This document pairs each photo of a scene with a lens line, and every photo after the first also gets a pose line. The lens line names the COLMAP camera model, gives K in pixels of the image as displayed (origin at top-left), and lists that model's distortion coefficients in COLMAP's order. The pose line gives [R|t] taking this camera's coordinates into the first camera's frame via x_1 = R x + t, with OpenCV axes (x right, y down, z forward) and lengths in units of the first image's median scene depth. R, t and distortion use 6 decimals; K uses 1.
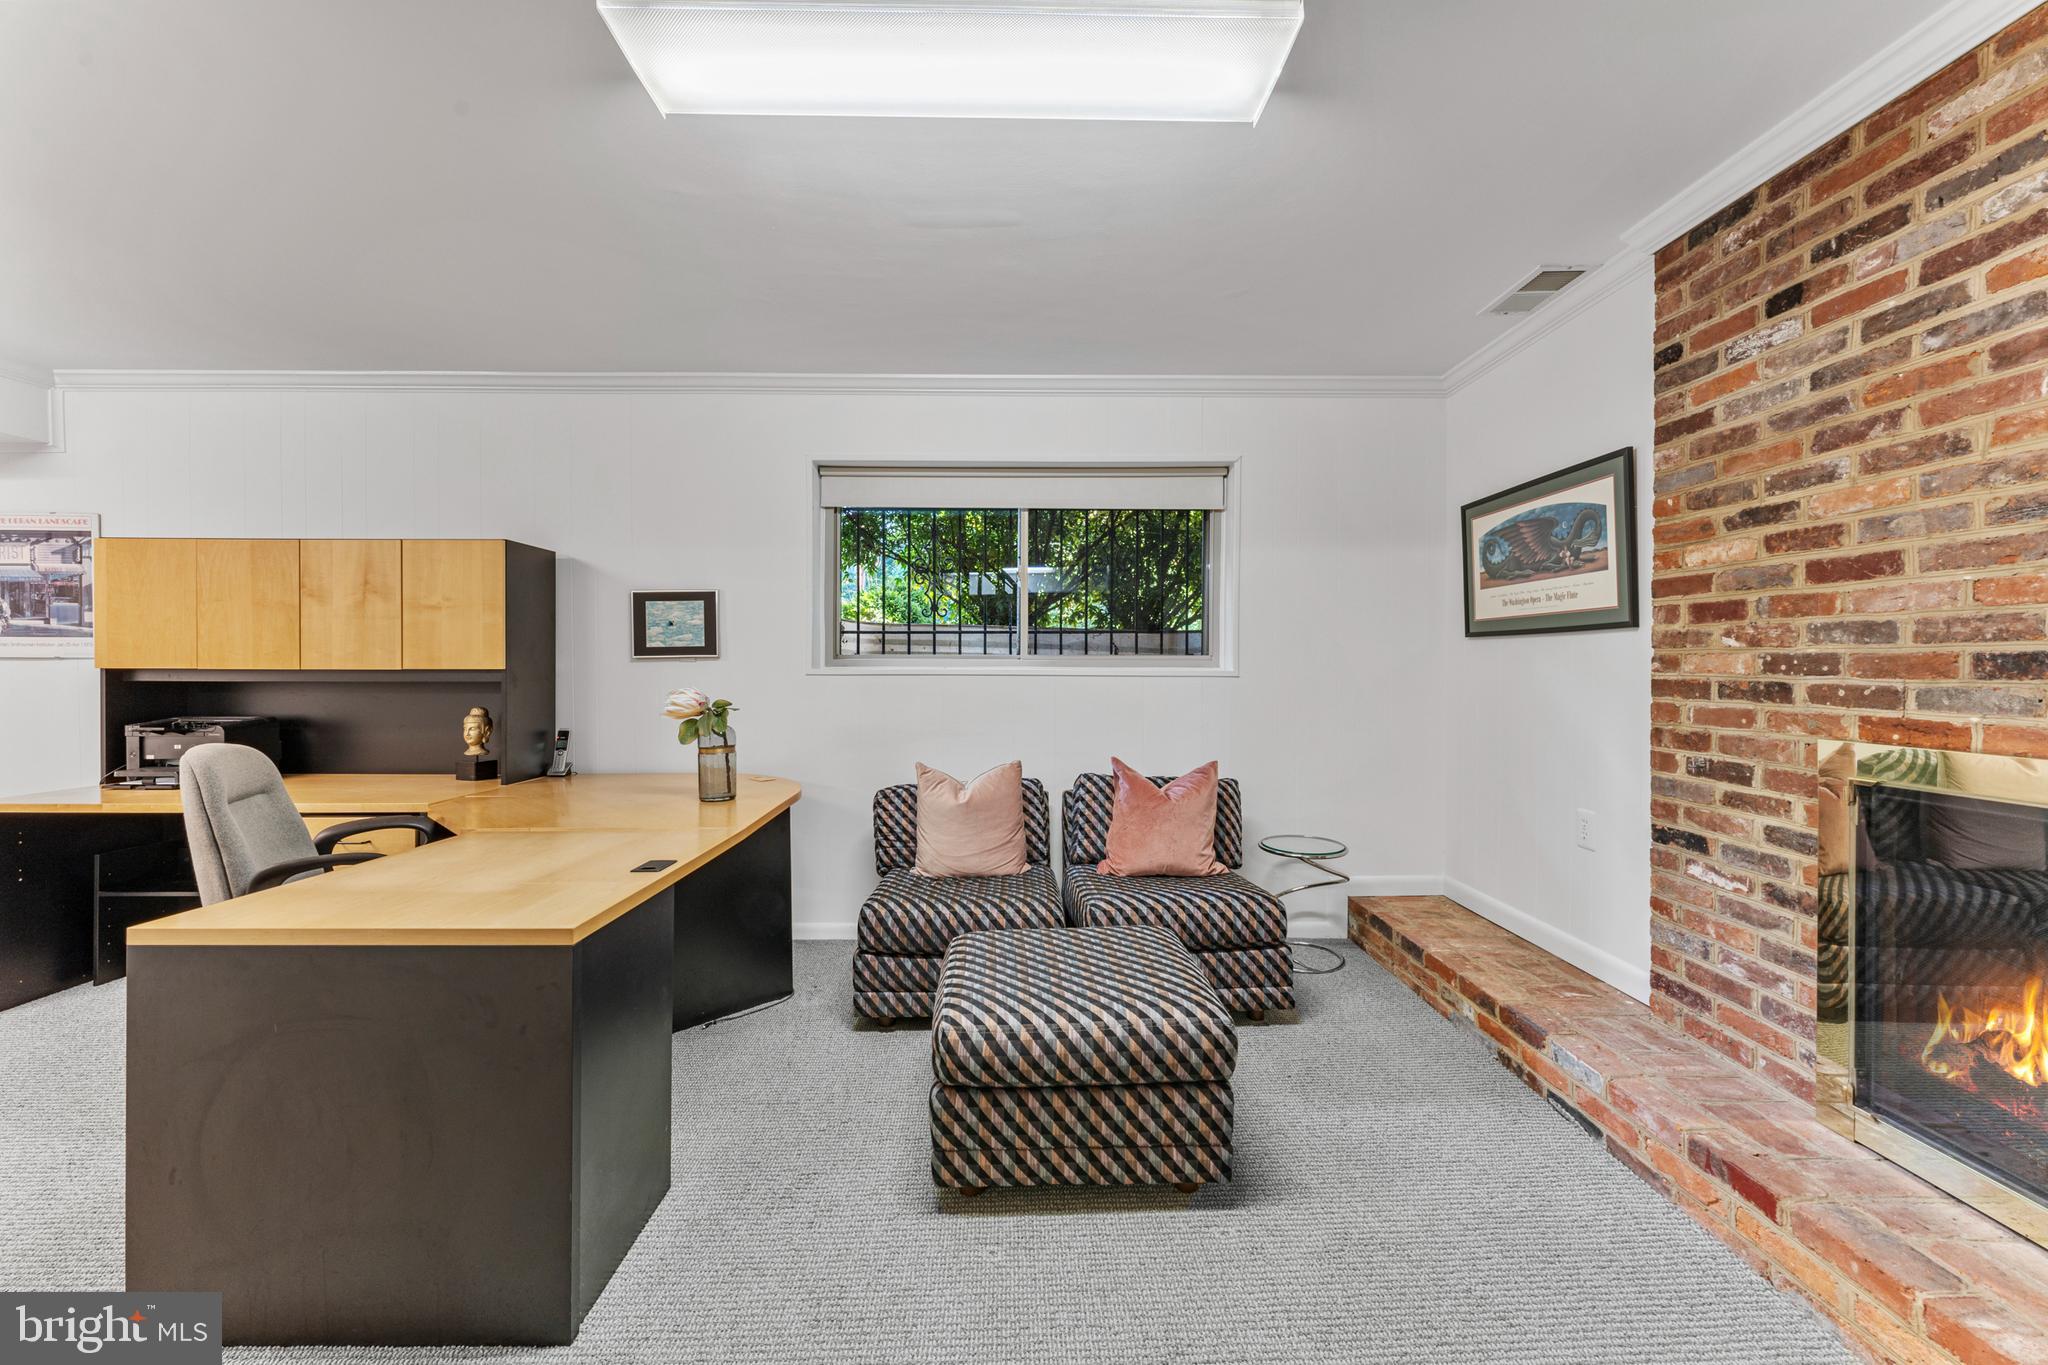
lens RADIAL K [[834.0, 0, 1028.9], [0, 834.0, 652.6], [0, 0, 1]] dist [-0.000655, -0.000287]
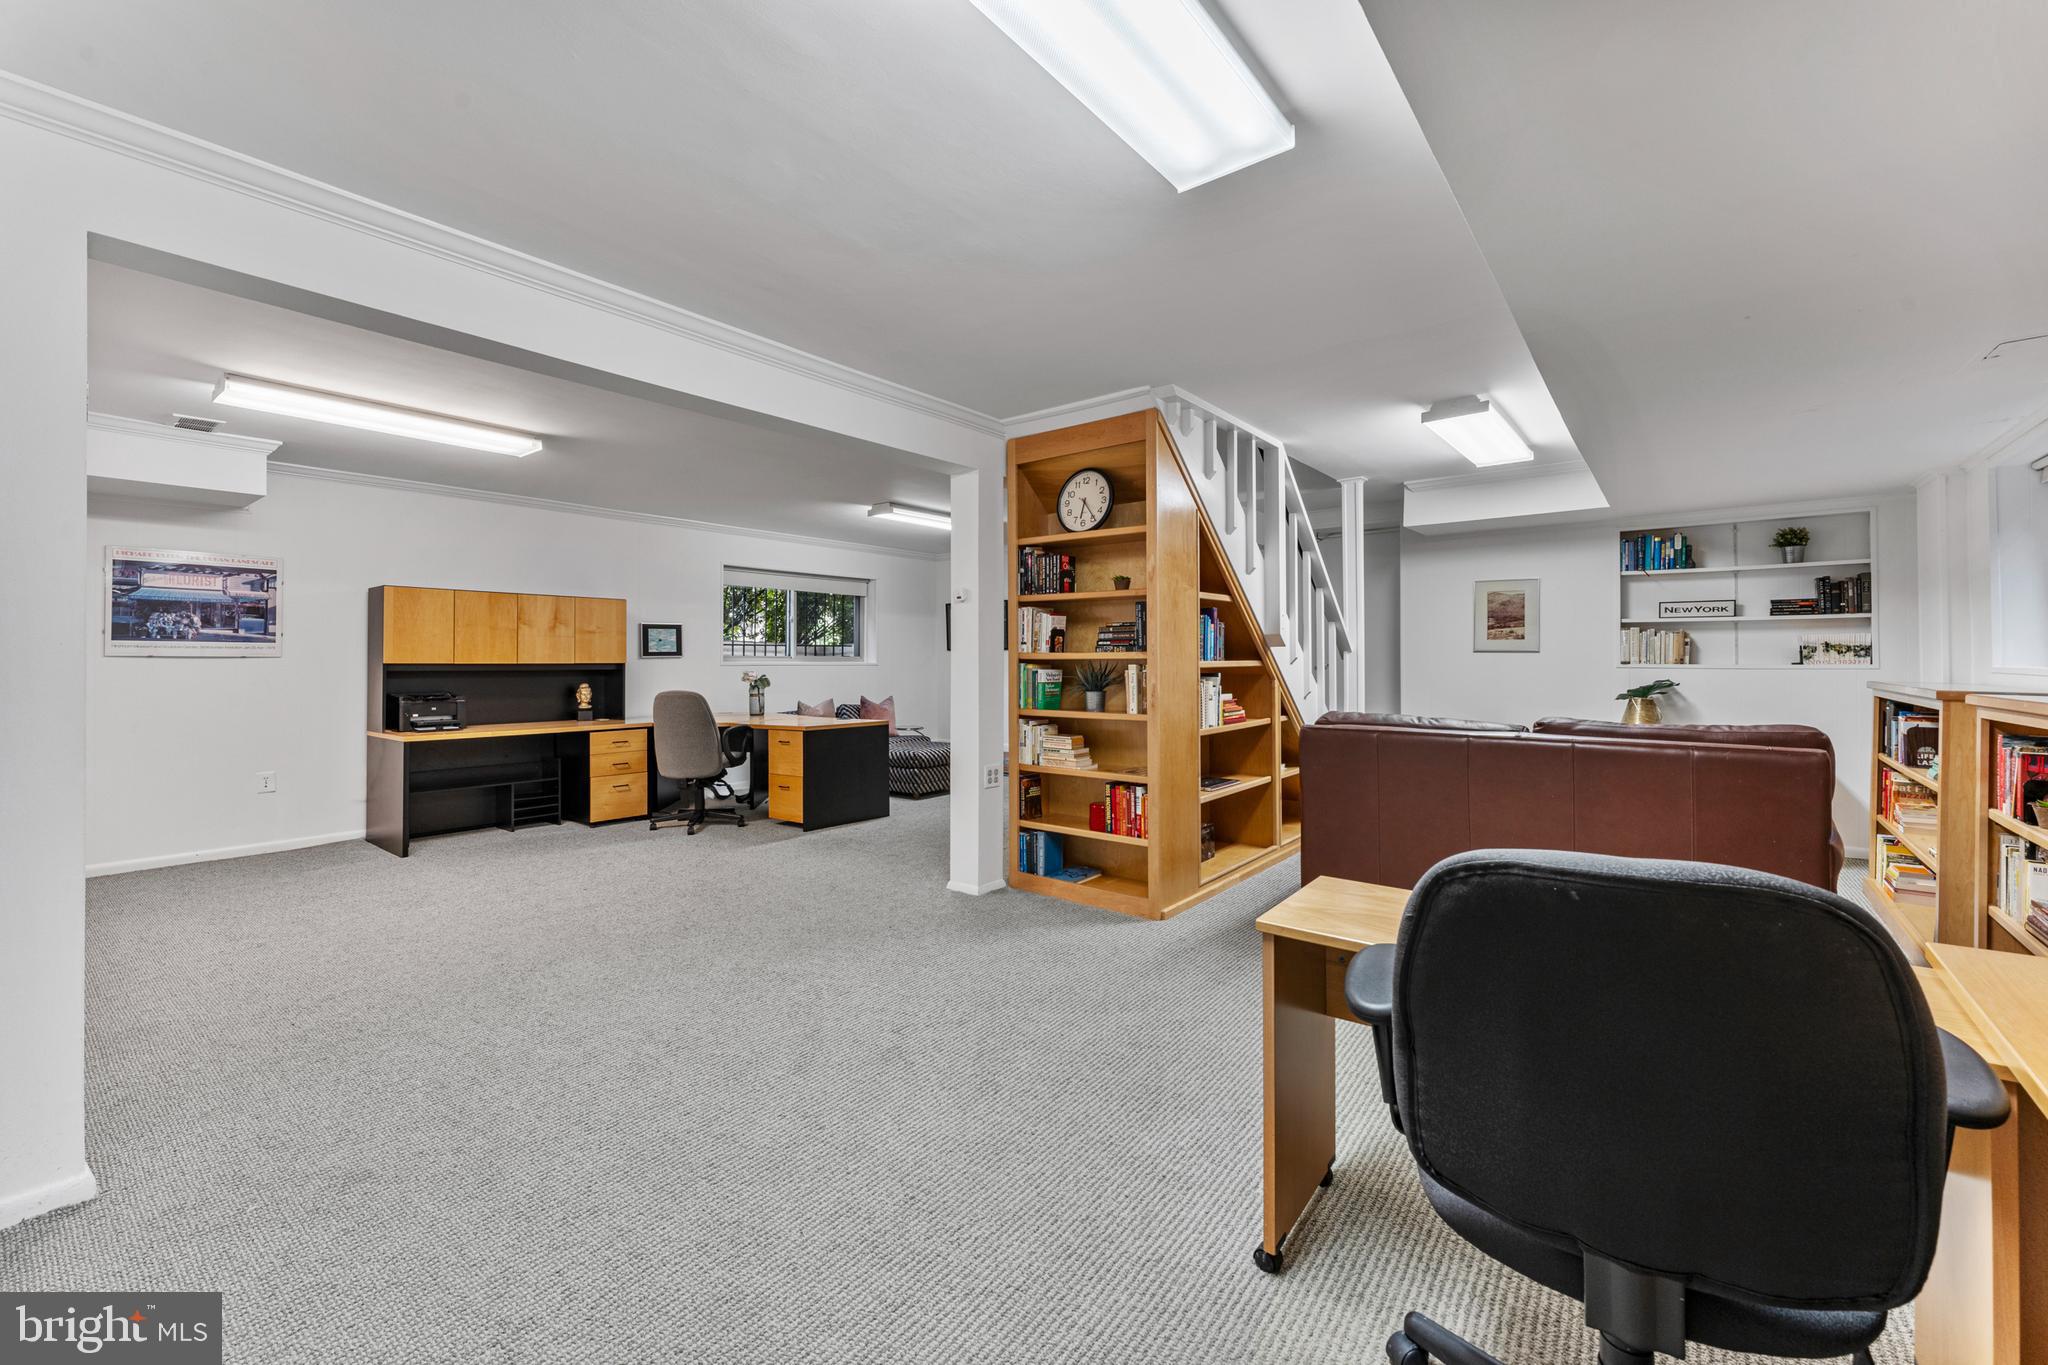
lens RADIAL K [[813.5, 0, 1024.0], [0, 813.5, 682.5], [0, 0, 1]] dist [0.001290, 0.000073]
pose [[0.649255, -0.021776, 0.760259, -1.364873], [-0.004013, 0.999478, 0.032055, 0.000168], [-0.760560, -0.023862, 0.648829, -0.929687]]
